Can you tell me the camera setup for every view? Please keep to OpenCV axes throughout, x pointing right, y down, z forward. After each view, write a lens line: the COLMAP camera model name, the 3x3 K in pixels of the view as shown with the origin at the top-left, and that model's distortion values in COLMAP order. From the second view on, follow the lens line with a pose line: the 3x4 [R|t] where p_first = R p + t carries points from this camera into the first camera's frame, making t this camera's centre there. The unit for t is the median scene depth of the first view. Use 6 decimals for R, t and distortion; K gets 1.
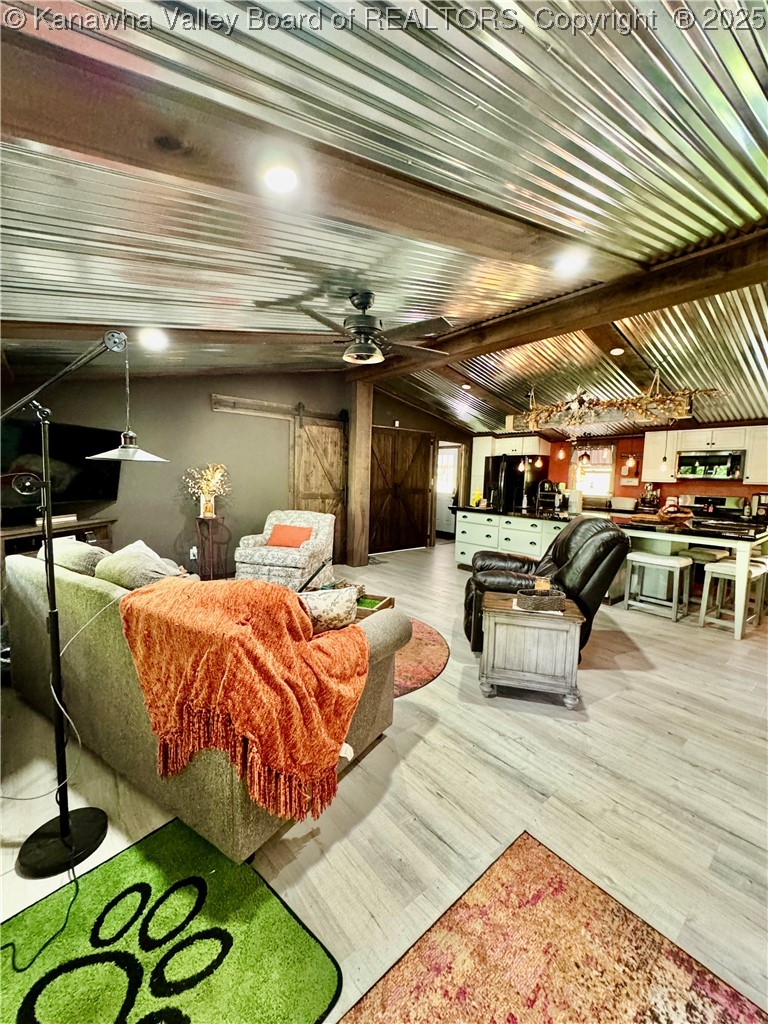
lens RADIAL K [[411.0, 0, 384.0], [0, 411.0, 512.0], [0, 0, 1]] dist [-0.001962, -0.000203]
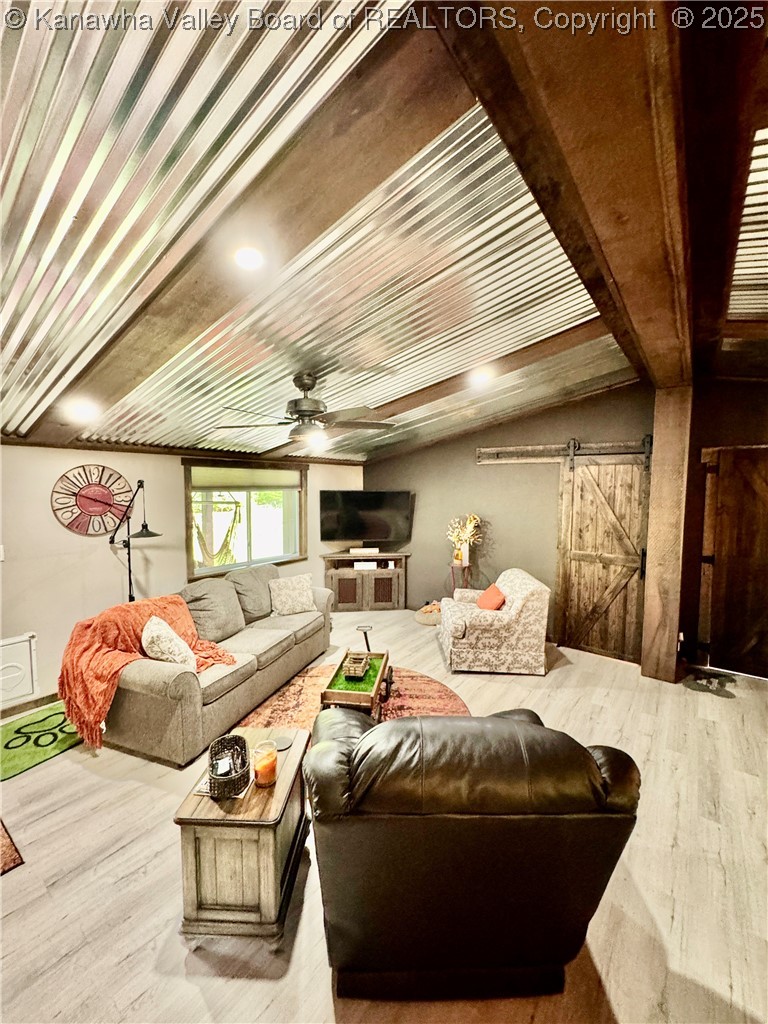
lens RADIAL K [[411.0, 0, 384.0], [0, 411.0, 512.0], [0, 0, 1]] dist [-0.001962, -0.000203]
pose [[0.224114, 0.033111, -0.974000, 0.535355], [-0.084299, 0.996335, 0.014473, -0.115298], [0.970910, 0.078863, 0.226084, 0.518212]]
